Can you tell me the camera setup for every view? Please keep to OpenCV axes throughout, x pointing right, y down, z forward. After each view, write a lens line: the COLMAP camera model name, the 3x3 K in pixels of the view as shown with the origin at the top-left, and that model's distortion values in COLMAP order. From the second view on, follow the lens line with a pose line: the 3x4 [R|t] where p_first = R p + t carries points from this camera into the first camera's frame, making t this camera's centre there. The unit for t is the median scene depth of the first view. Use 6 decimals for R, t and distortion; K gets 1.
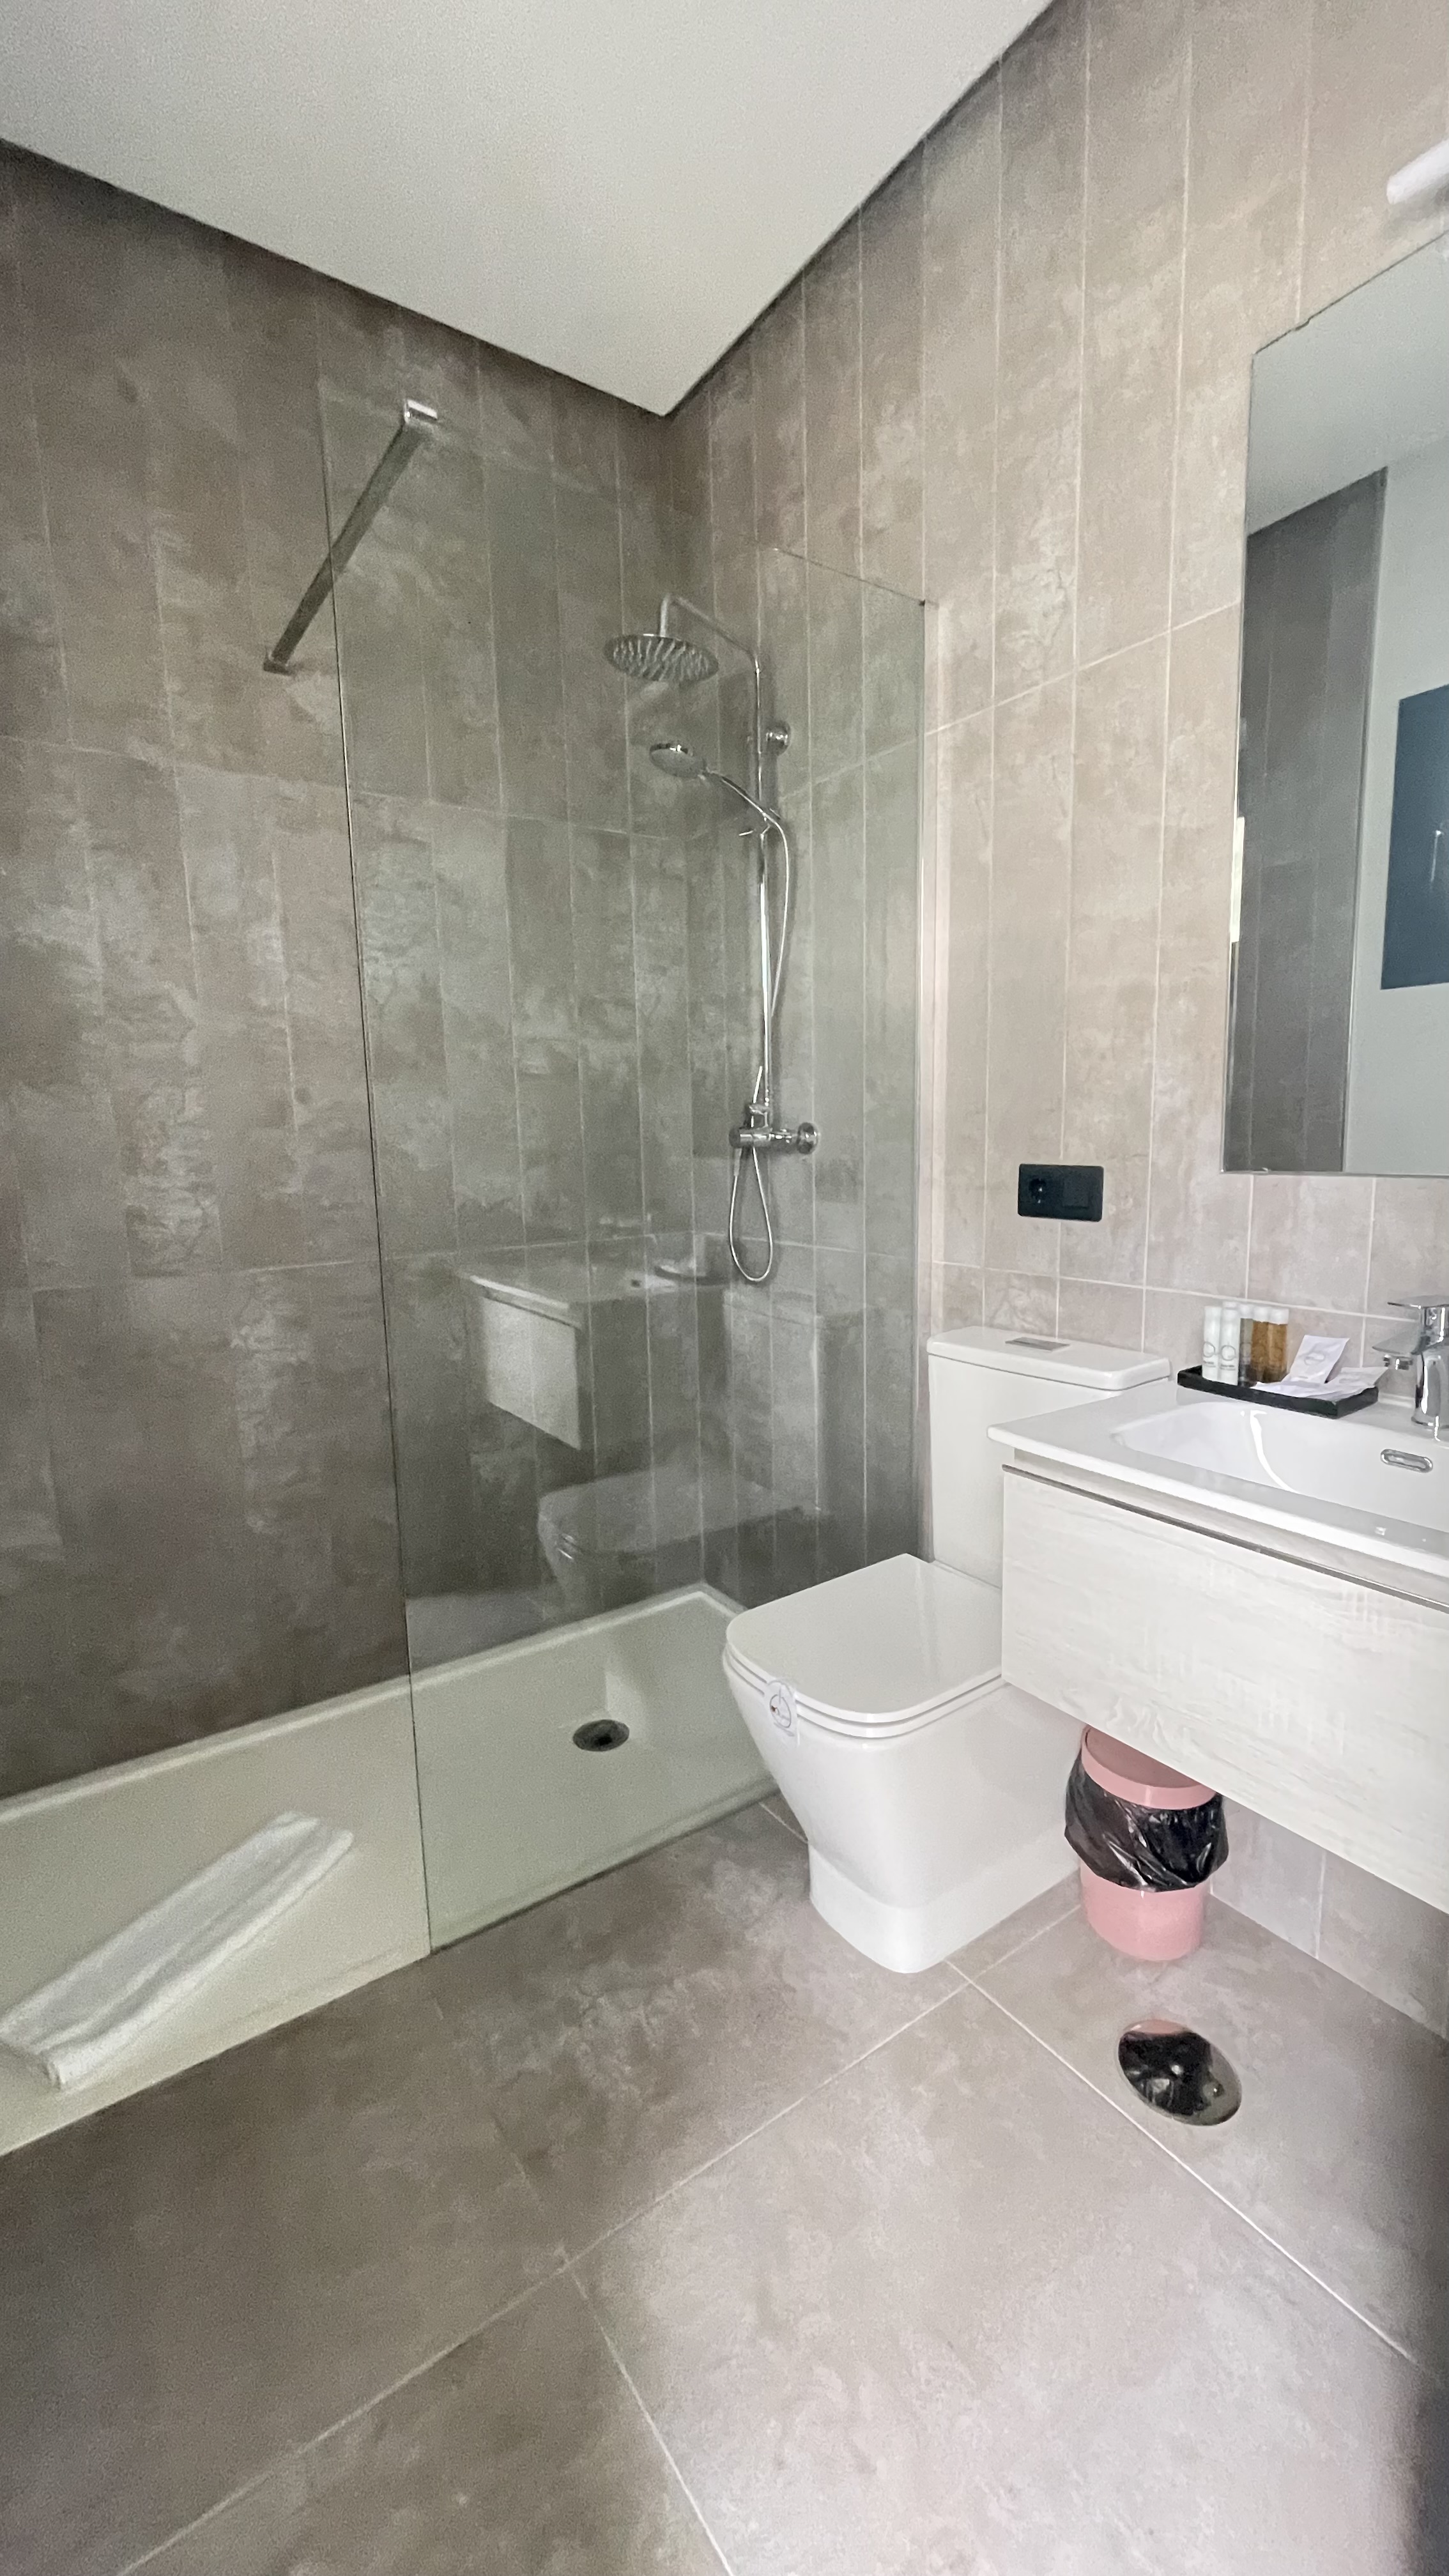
lens RADIAL K [[1031.2, 0, 717.7], [0, 1031.2, 1281.1], [0, 0, 1]] dist [-0.002717, -0.000203]
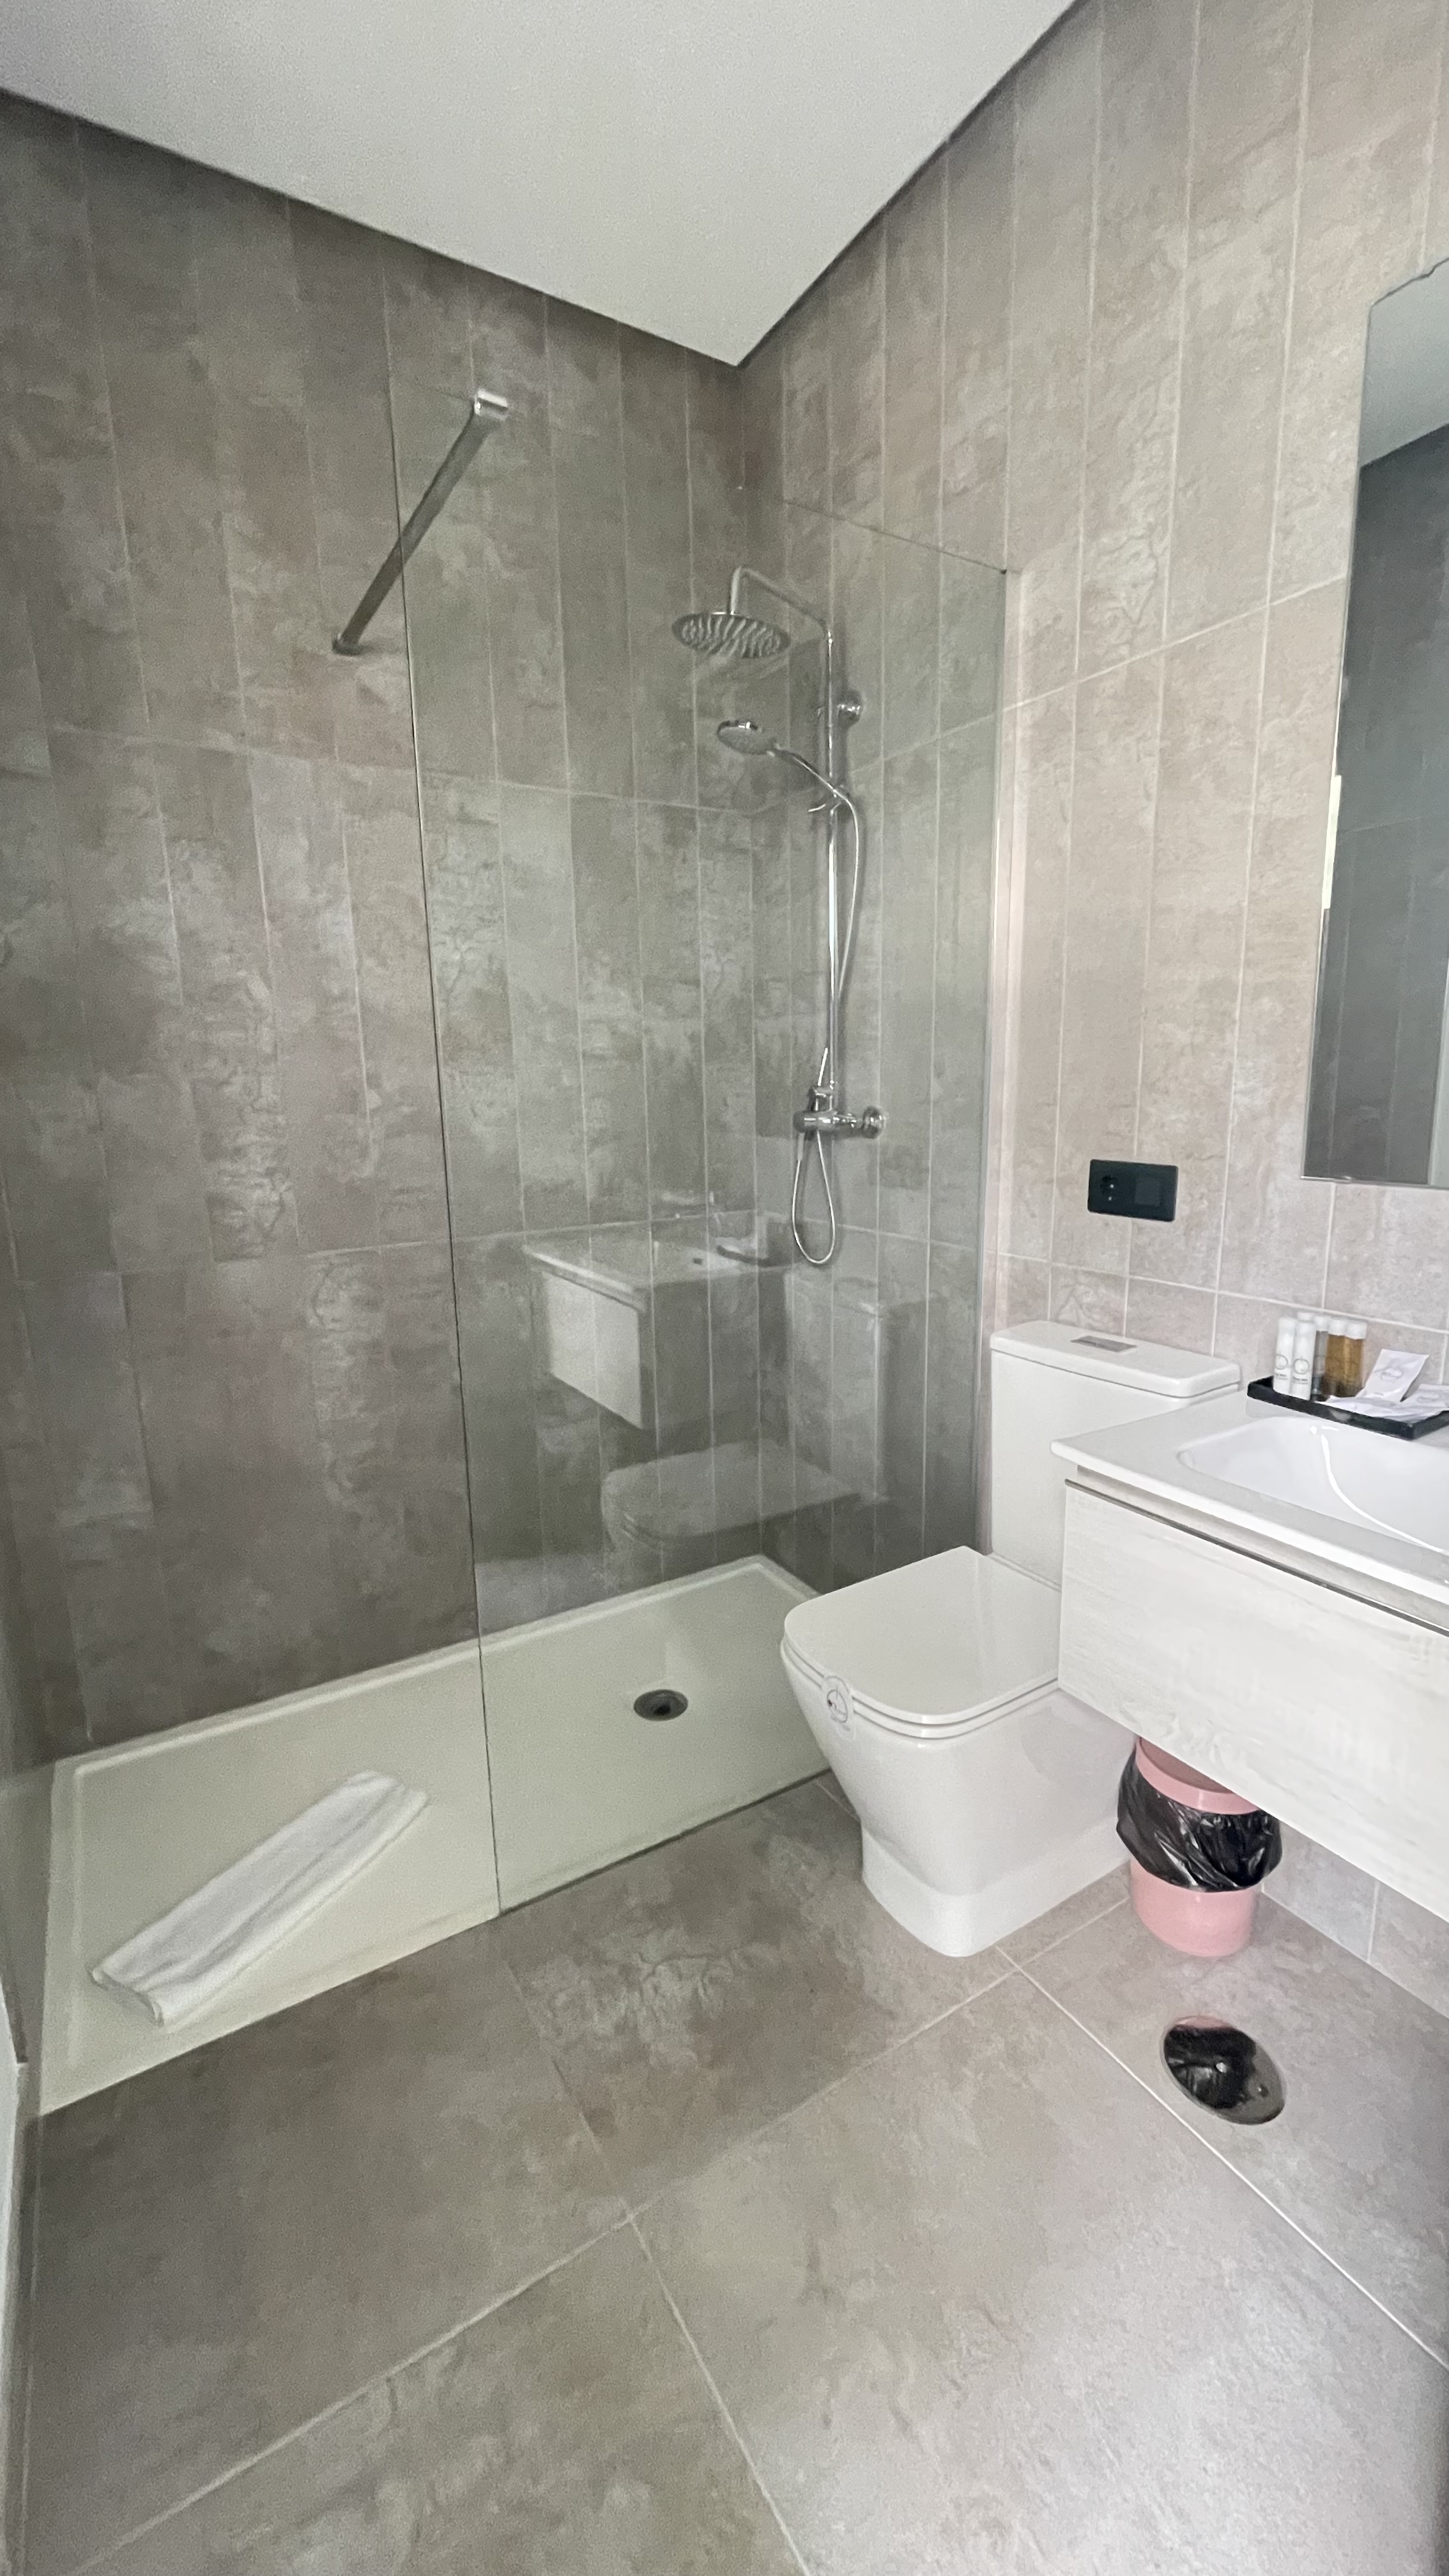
lens RADIAL K [[1031.2, 0, 717.7], [0, 1031.2, 1281.1], [0, 0, 1]] dist [-0.002717, -0.000203]
pose [[0.998348, 0.013464, -0.055857, -0.004961], [-0.010575, 0.998607, 0.051698, -0.044251], [0.056475, -0.051021, 0.997099, -0.005388]]
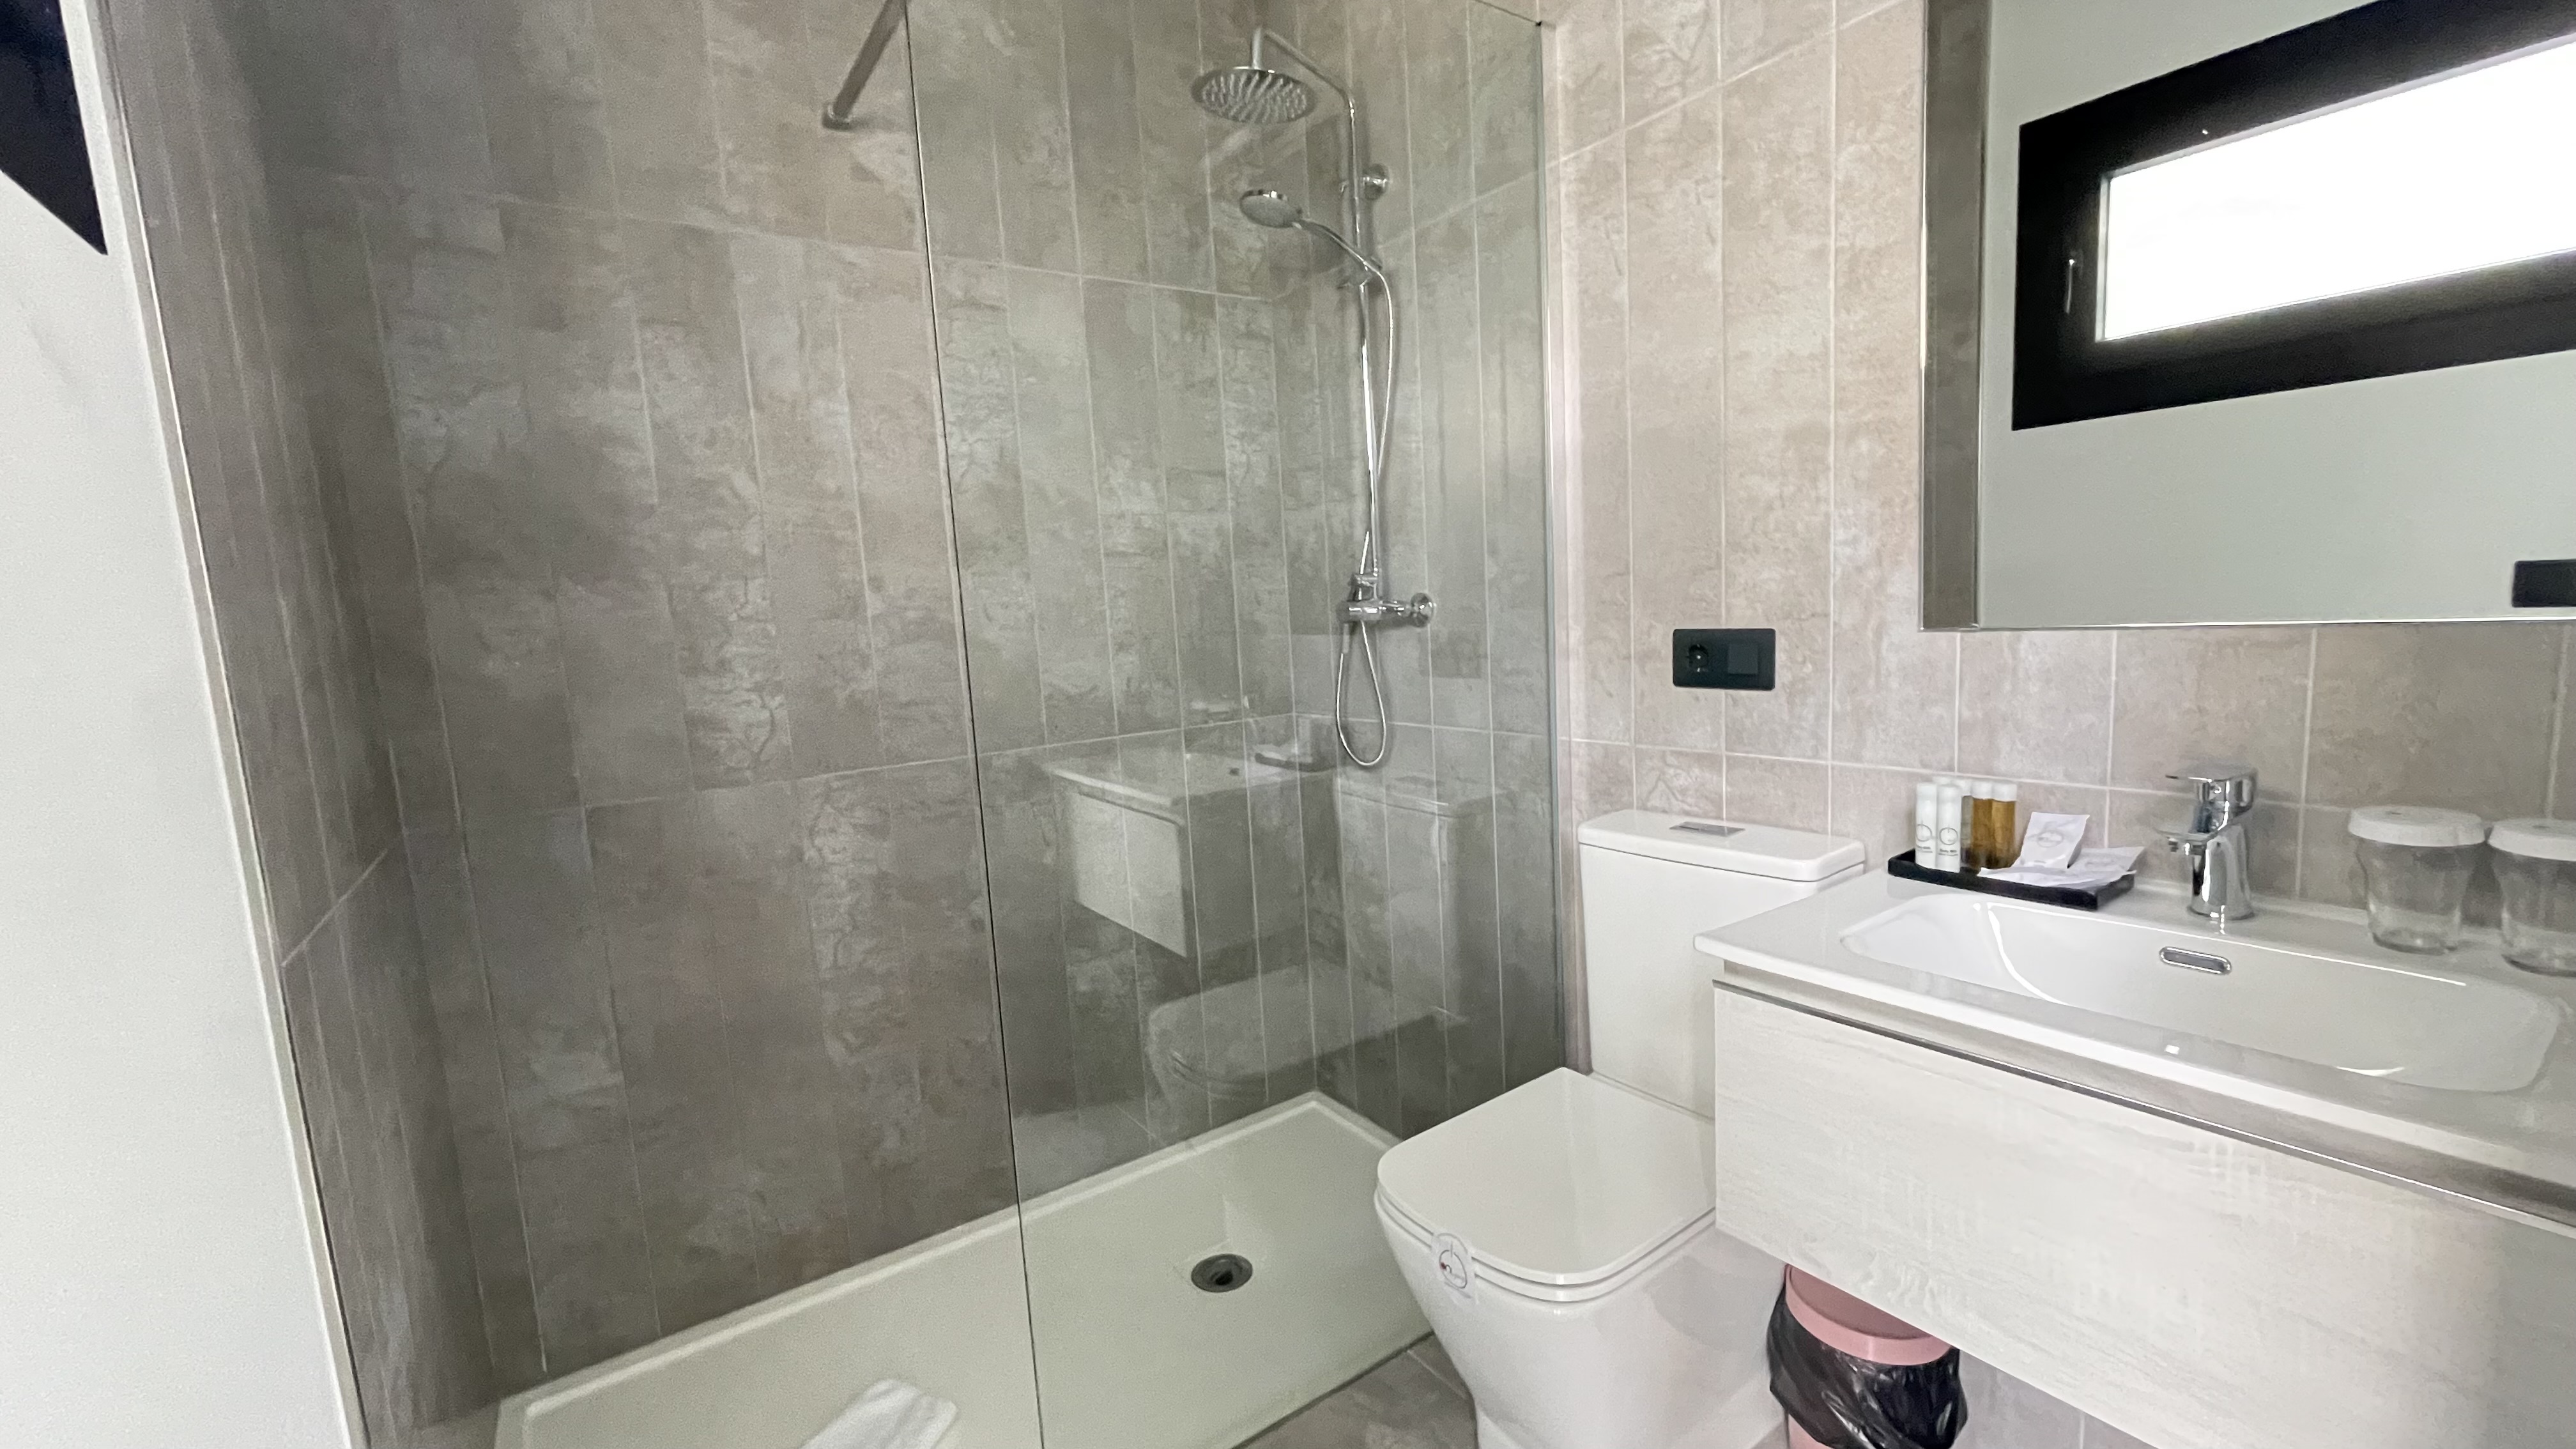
lens RADIAL K [[1031.2, 0, 1278.2], [0, 1031.2, 731.6], [0, 0, 1]] dist [-0.002717, -0.000203]
pose [[0.999369, -0.035476, -0.001899, -0.053523], [0.035419, 0.999069, -0.024618, -0.013862], [0.002770, 0.024535, 0.999695, 0.096517]]
